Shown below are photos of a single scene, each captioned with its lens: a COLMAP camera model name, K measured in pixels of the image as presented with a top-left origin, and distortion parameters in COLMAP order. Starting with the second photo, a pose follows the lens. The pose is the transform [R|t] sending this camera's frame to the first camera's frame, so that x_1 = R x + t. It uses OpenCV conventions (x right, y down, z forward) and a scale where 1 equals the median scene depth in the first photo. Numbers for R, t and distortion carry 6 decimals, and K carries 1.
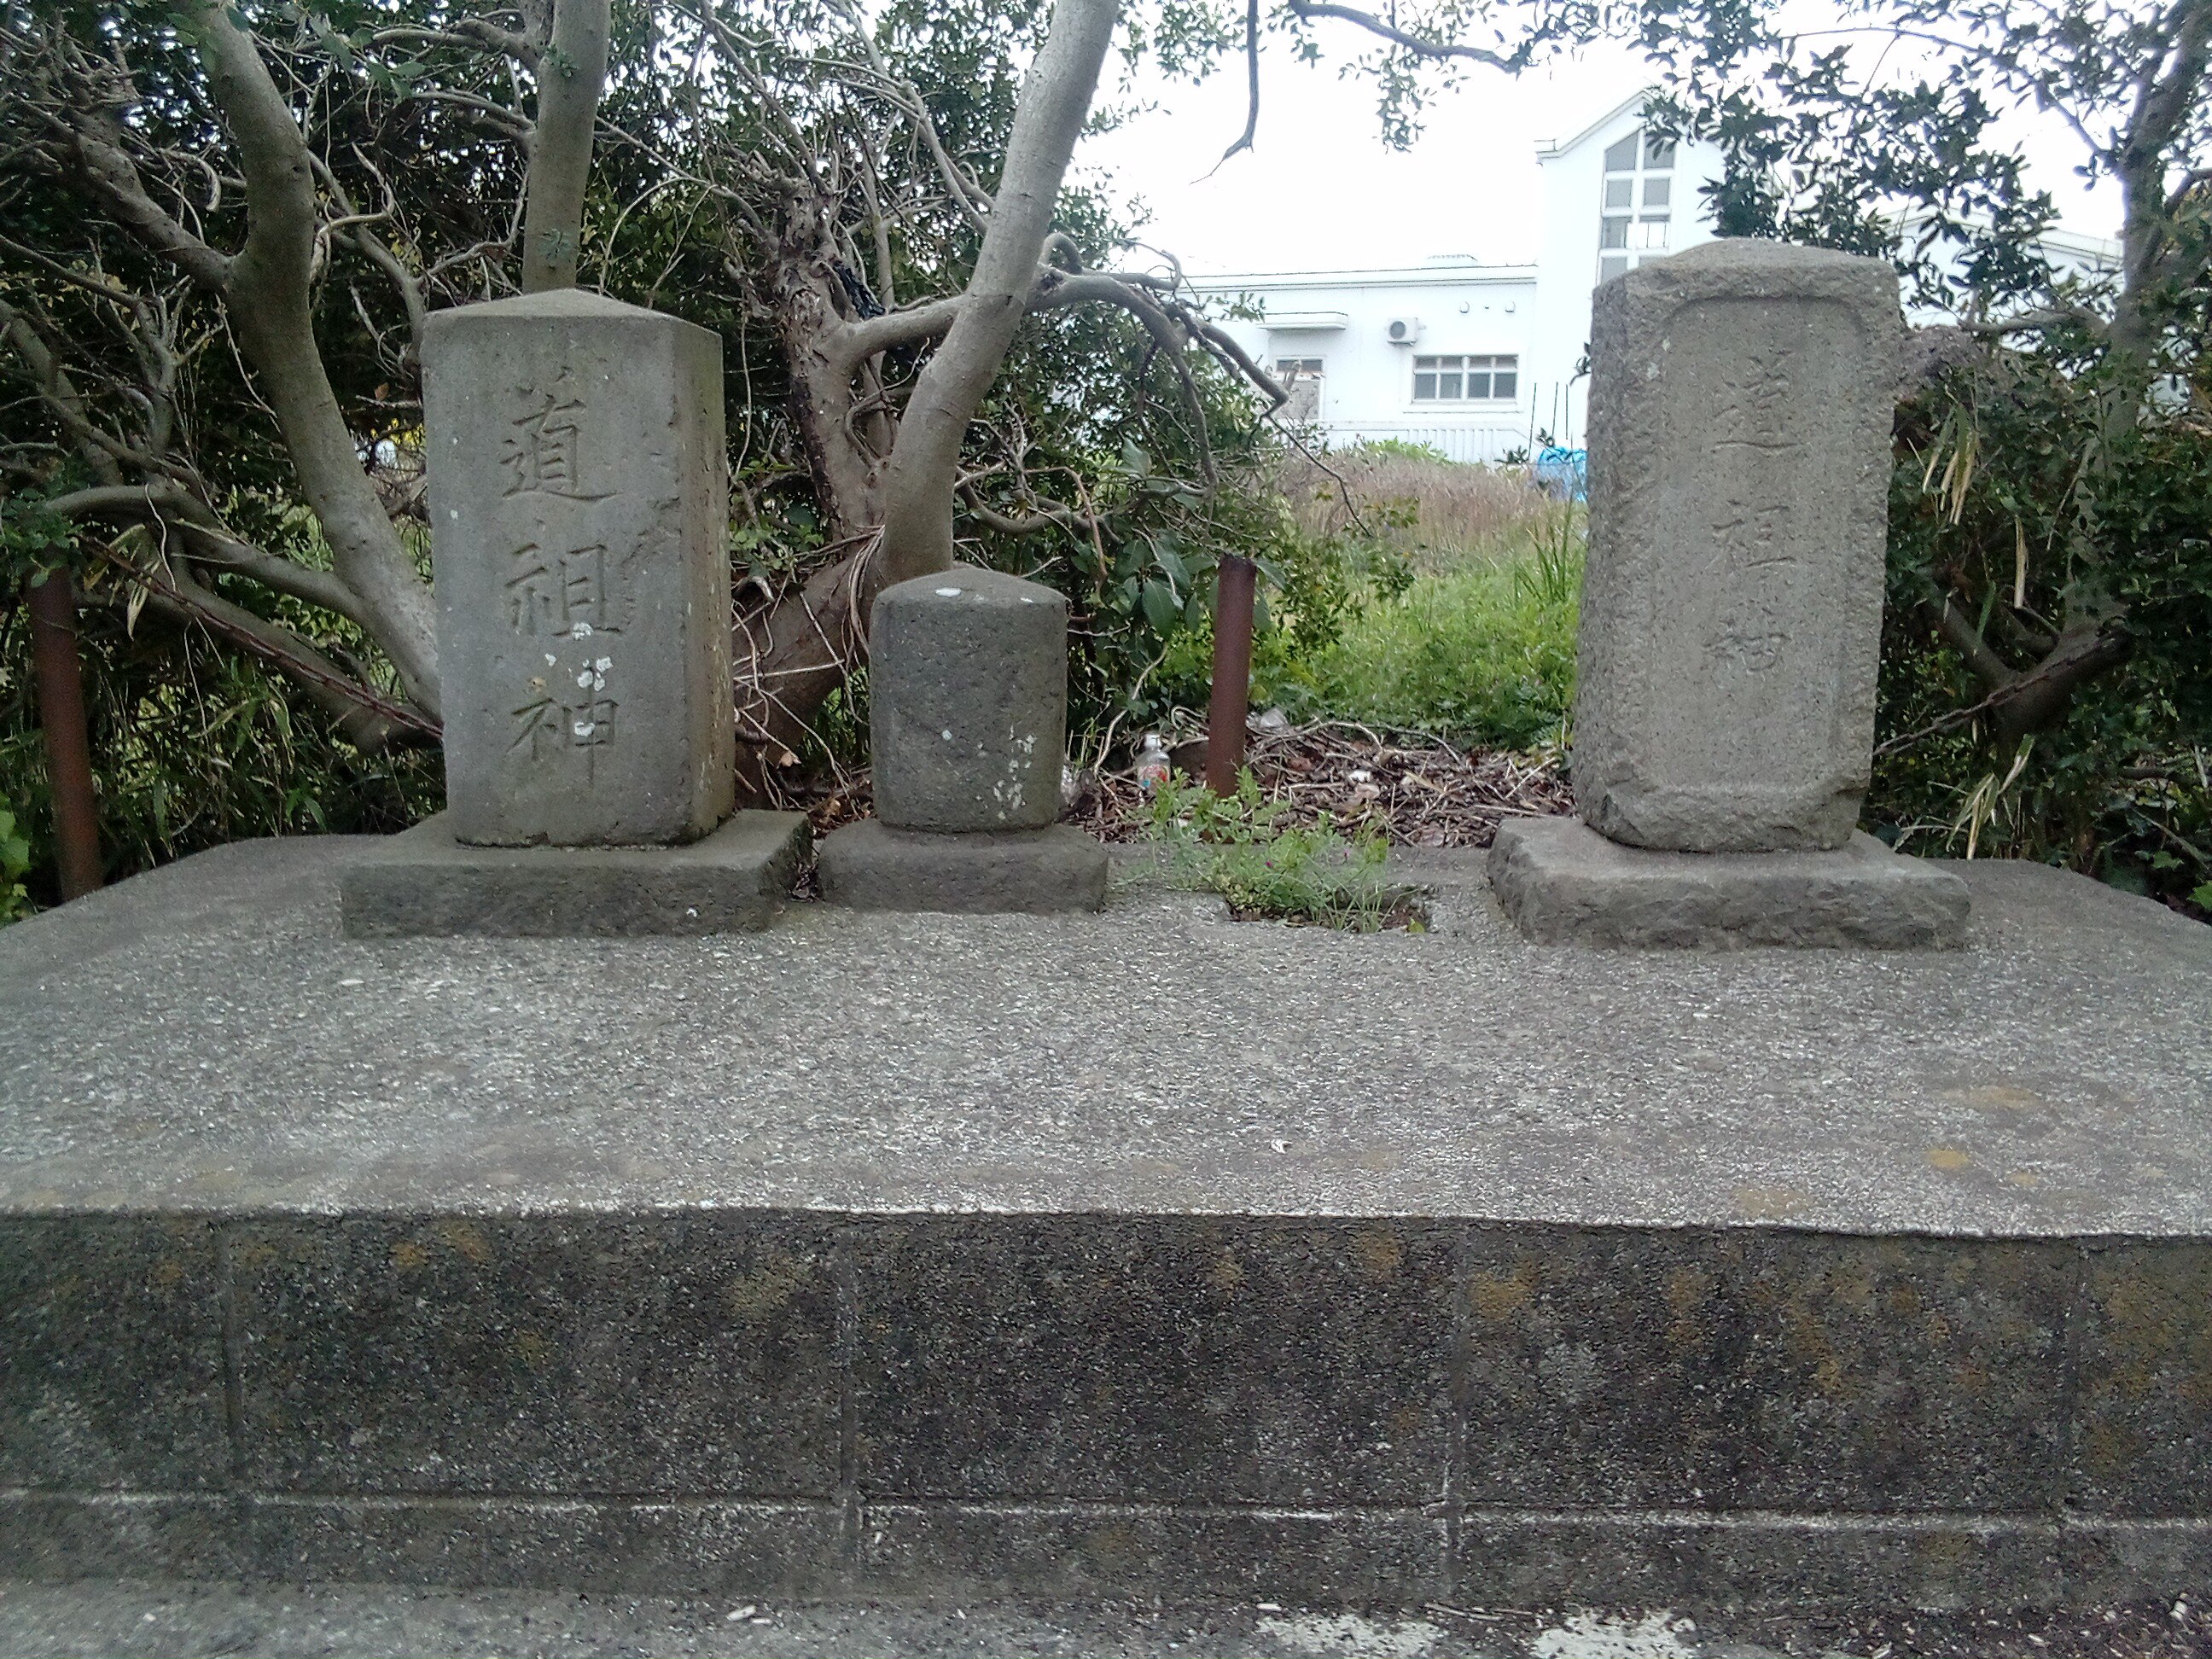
lens RADIAL K [[1842.1, 0, 1107.6], [0, 1842.1, 820.8], [0, 0, 1]] dist [0.083944, -0.138789]
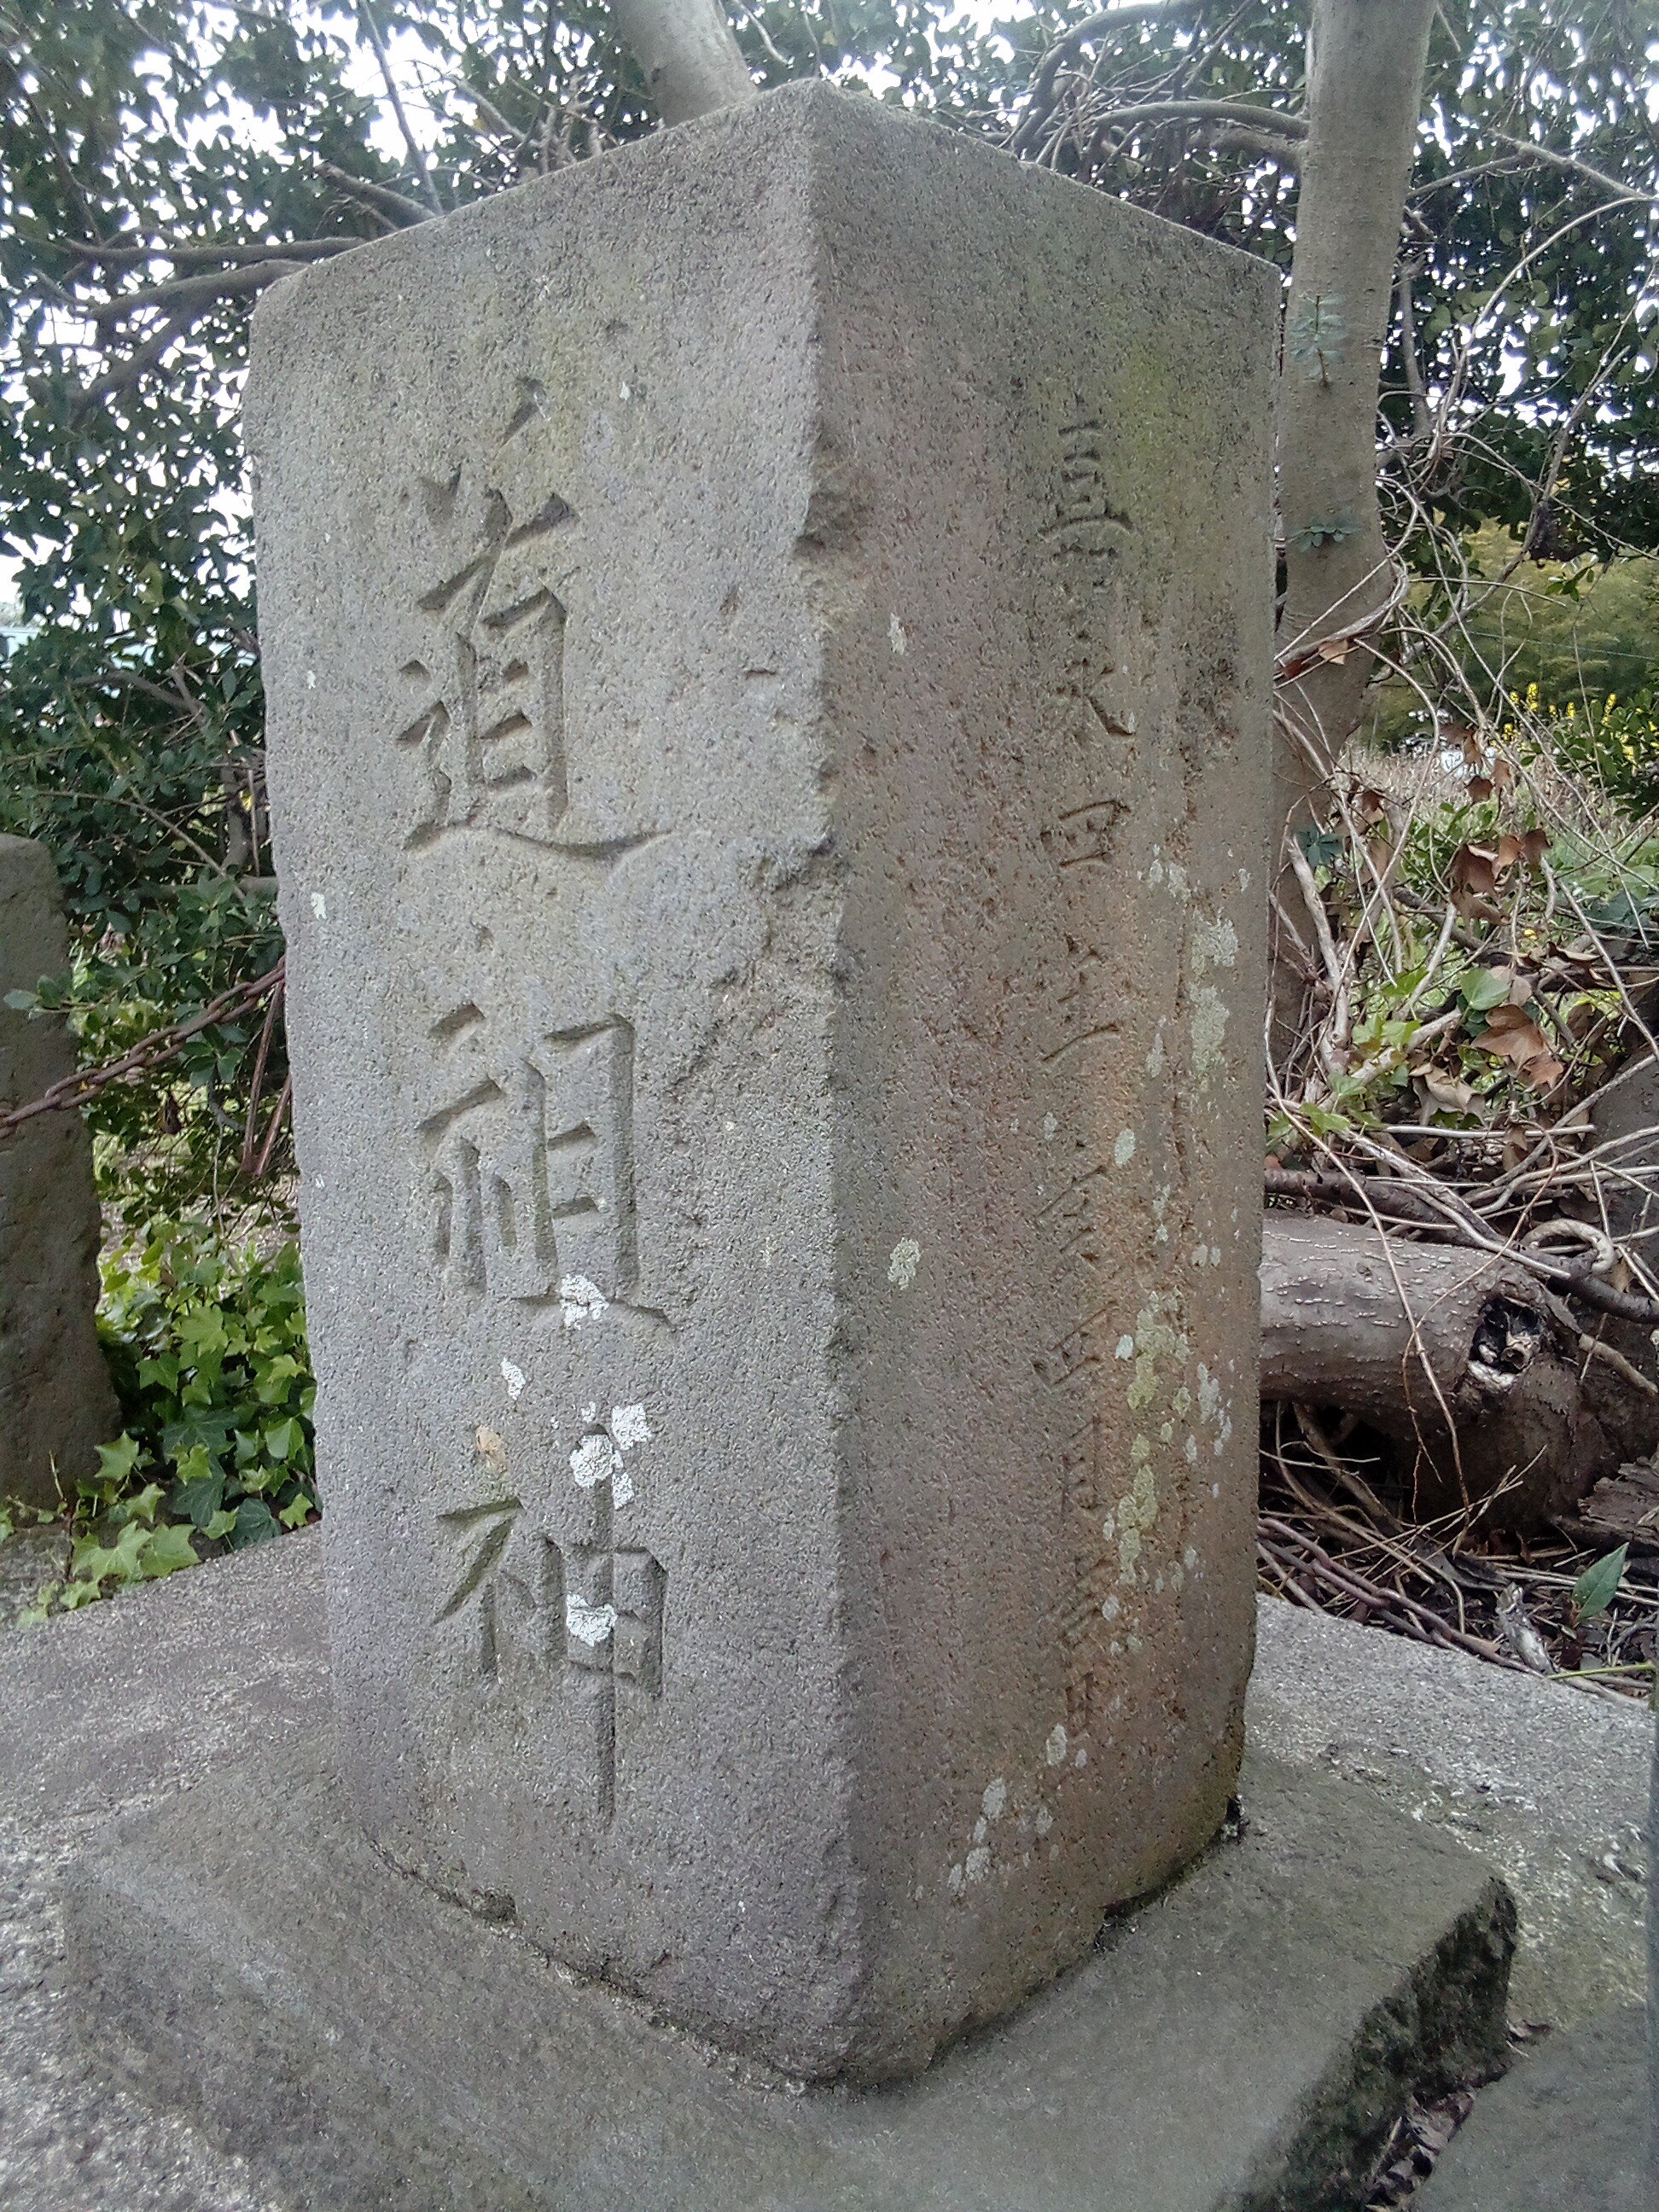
lens RADIAL K [[1842.1, 0, 829.5], [0, 1842.1, 1106.0], [0, 0, 1]] dist [0.083944, -0.138789]
pose [[0.750807, 0.079734, -0.655691, -0.065413], [-0.087159, 0.995966, 0.021311, -0.141811], [0.654746, 0.041149, 0.754728, 0.798951]]
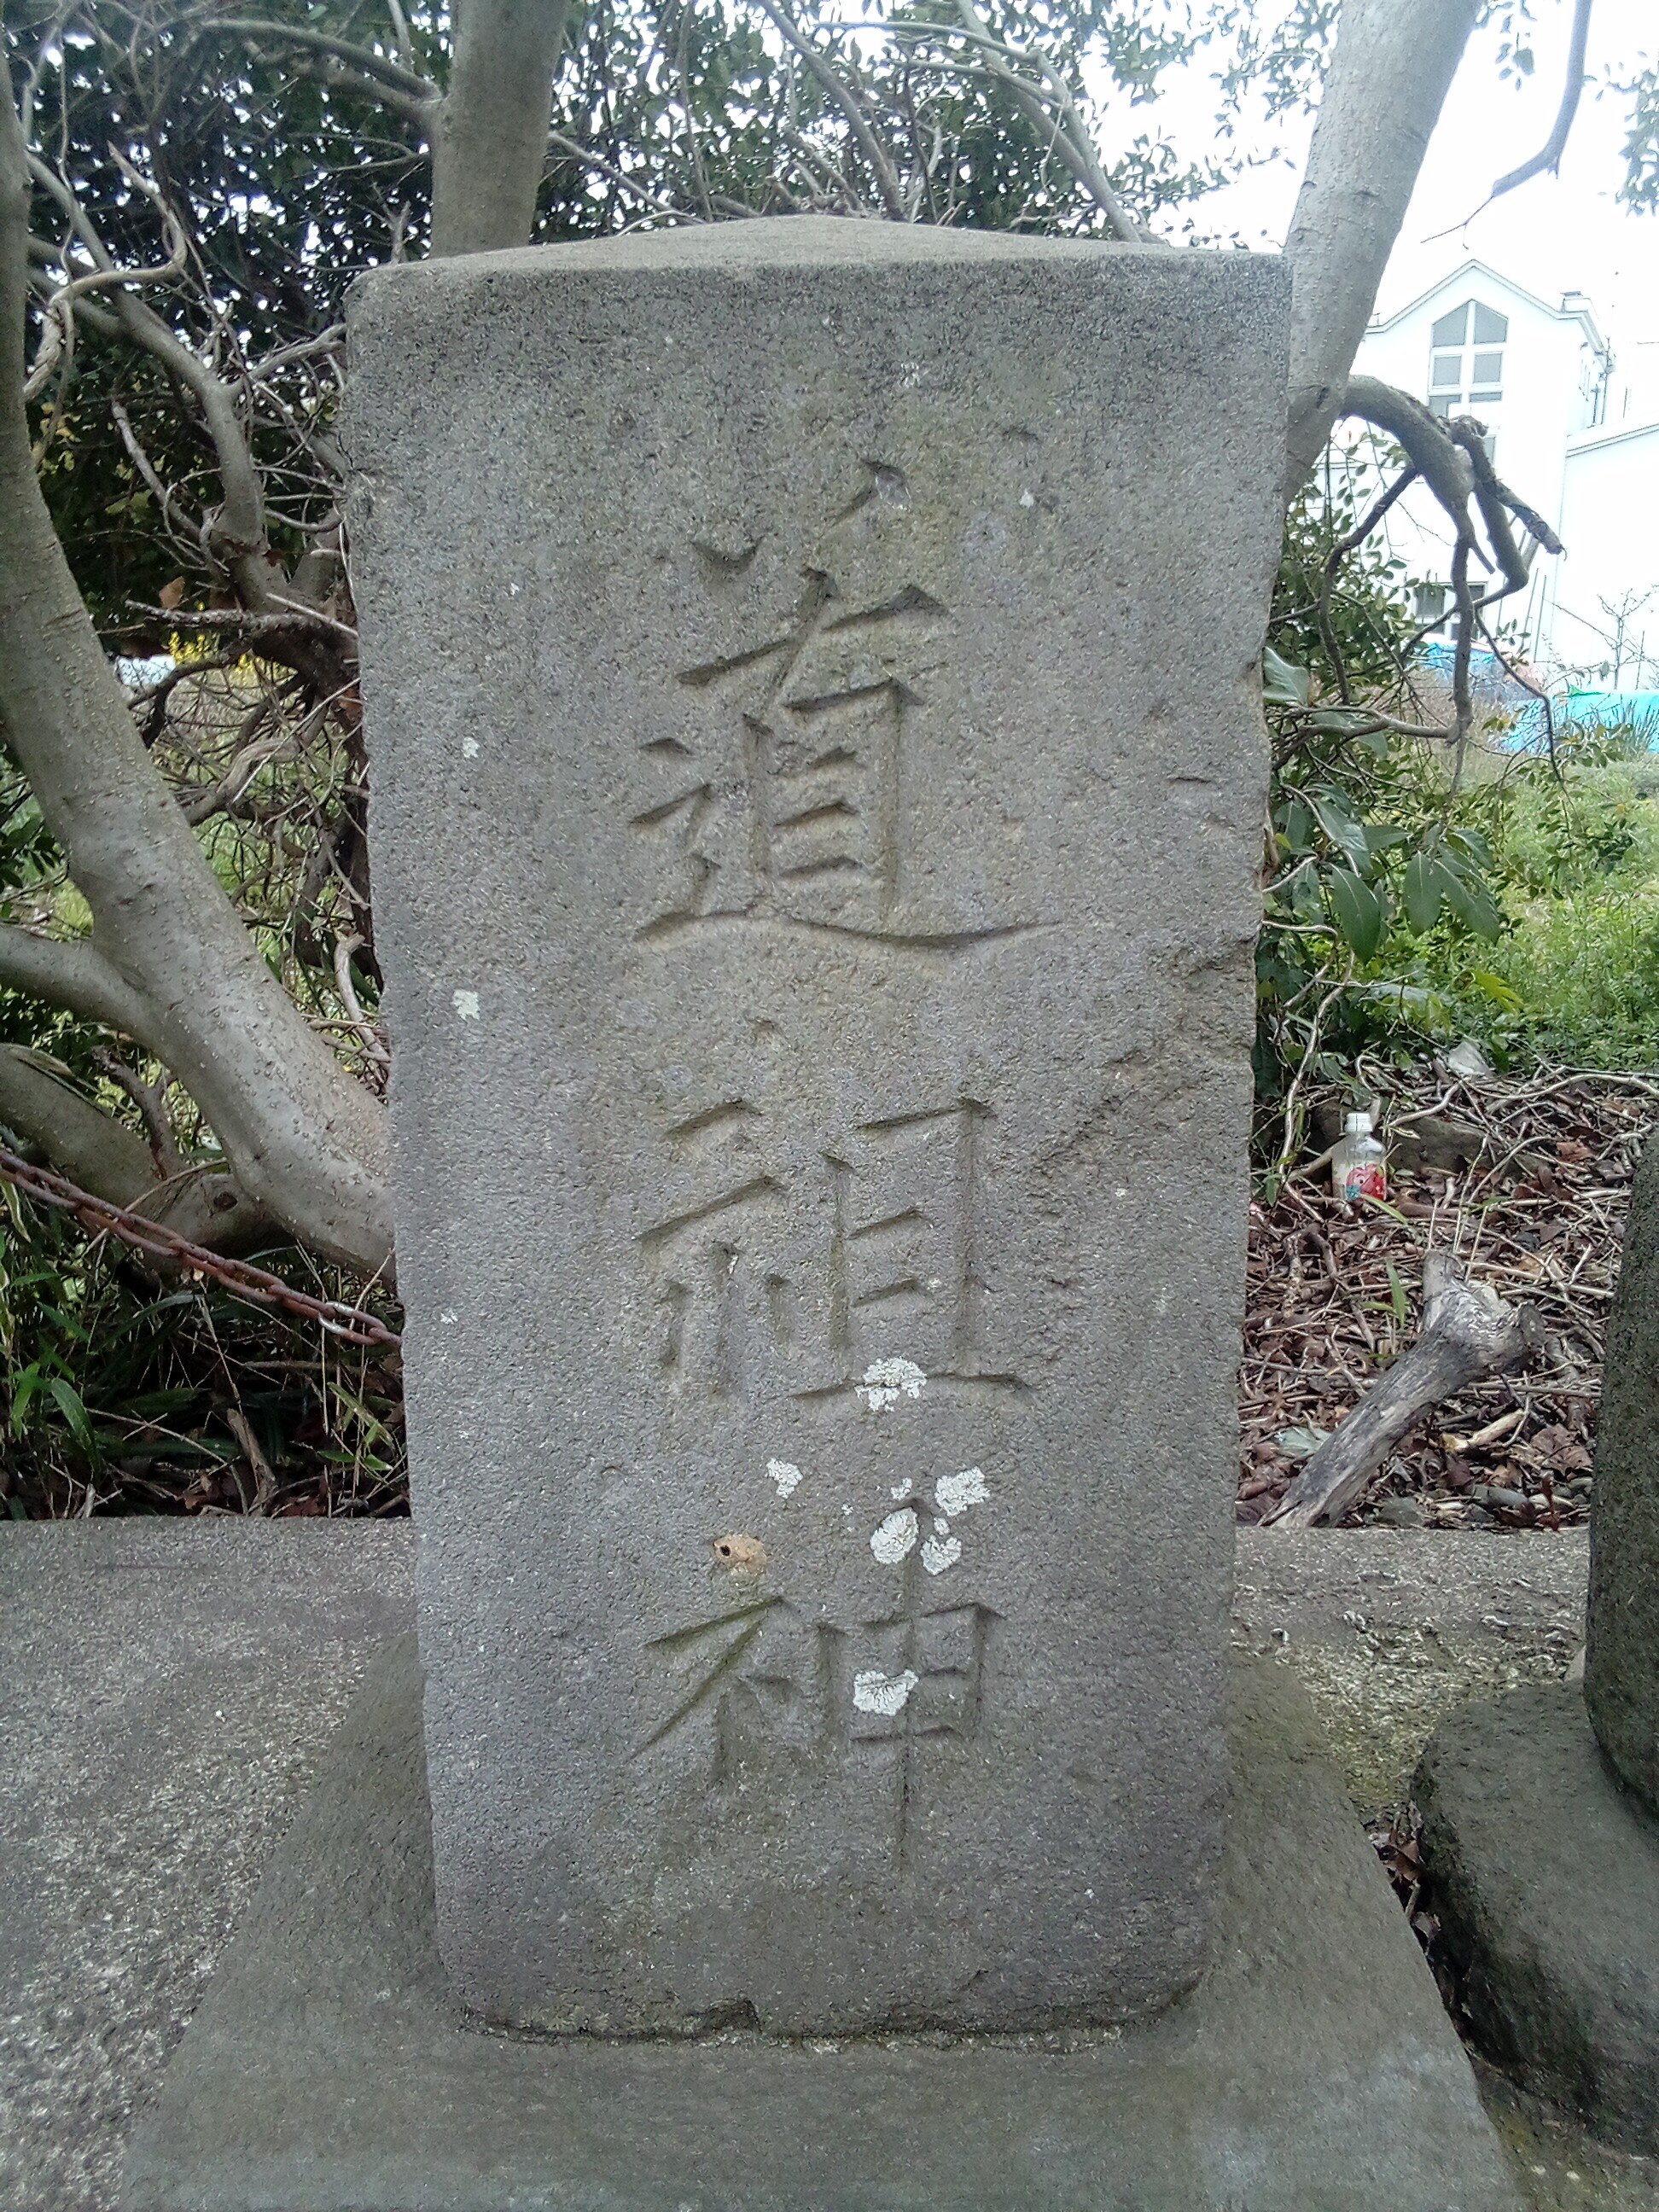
lens RADIAL K [[1842.1, 0, 829.5], [0, 1842.1, 1106.0], [0, 0, 1]] dist [0.083944, -0.138789]
pose [[0.999492, -0.008837, -0.030619, -0.282162], [0.010132, 0.999050, 0.042383, -0.157778], [0.030215, -0.042672, 0.998632, 0.704529]]
